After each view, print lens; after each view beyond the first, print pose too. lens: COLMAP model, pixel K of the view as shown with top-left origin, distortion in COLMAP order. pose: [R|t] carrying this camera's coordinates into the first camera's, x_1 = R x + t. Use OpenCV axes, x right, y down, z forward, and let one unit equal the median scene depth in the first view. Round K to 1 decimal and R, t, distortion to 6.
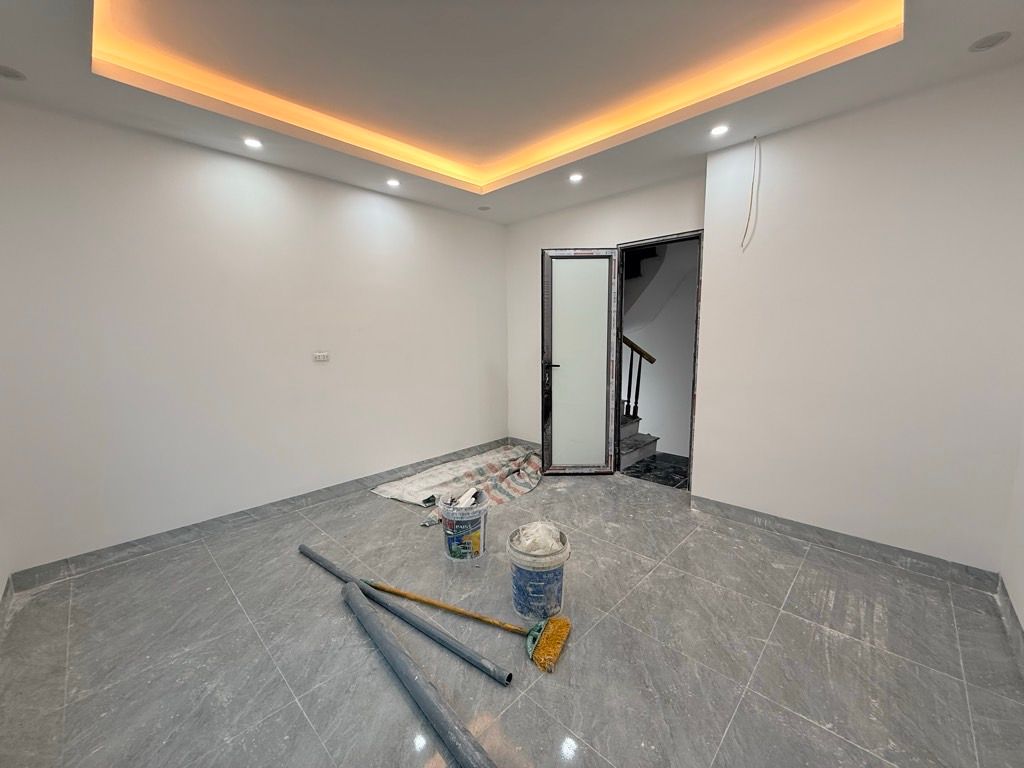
lens RADIAL K [[411.6, 0, 510.5], [0, 411.6, 382.7], [0, 0, 1]] dist [-0.000474, -0.000194]
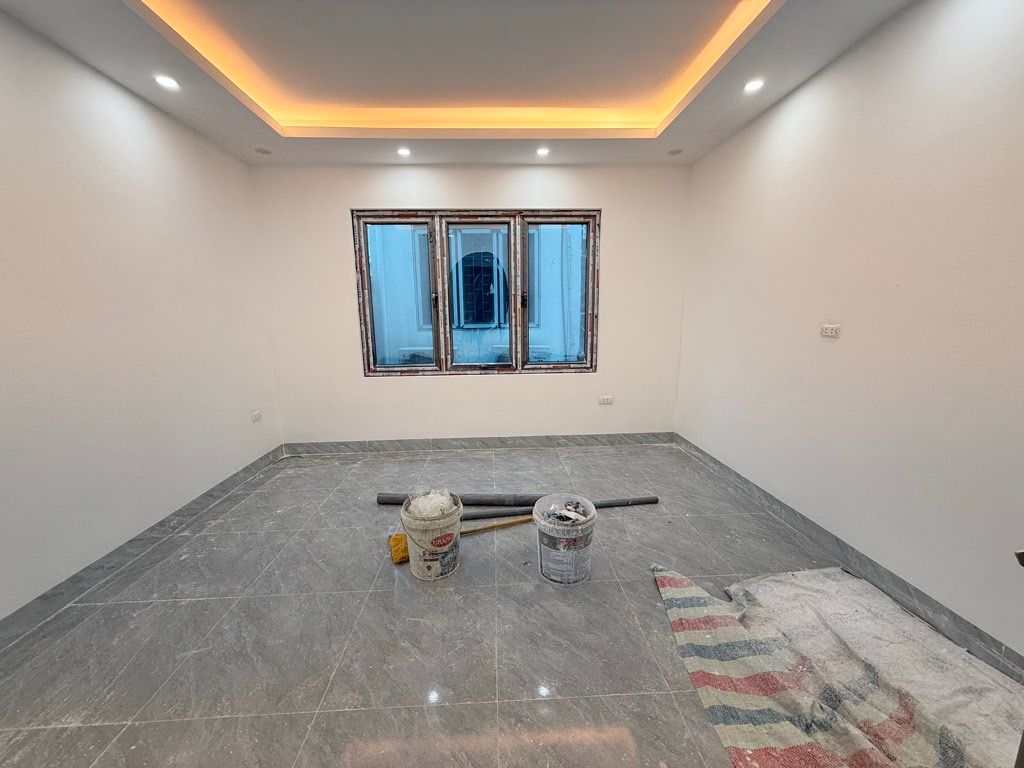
lens RADIAL K [[411.6, 0, 512.1], [0, 411.6, 384.4], [0, 0, 1]] dist [-0.000474, -0.000194]
pose [[-0.687892, 0.147043, -0.710762, 0.422902], [-0.064837, 0.962899, 0.261956, -0.132280], [0.722911, 0.226281, -0.652837, 1.195145]]
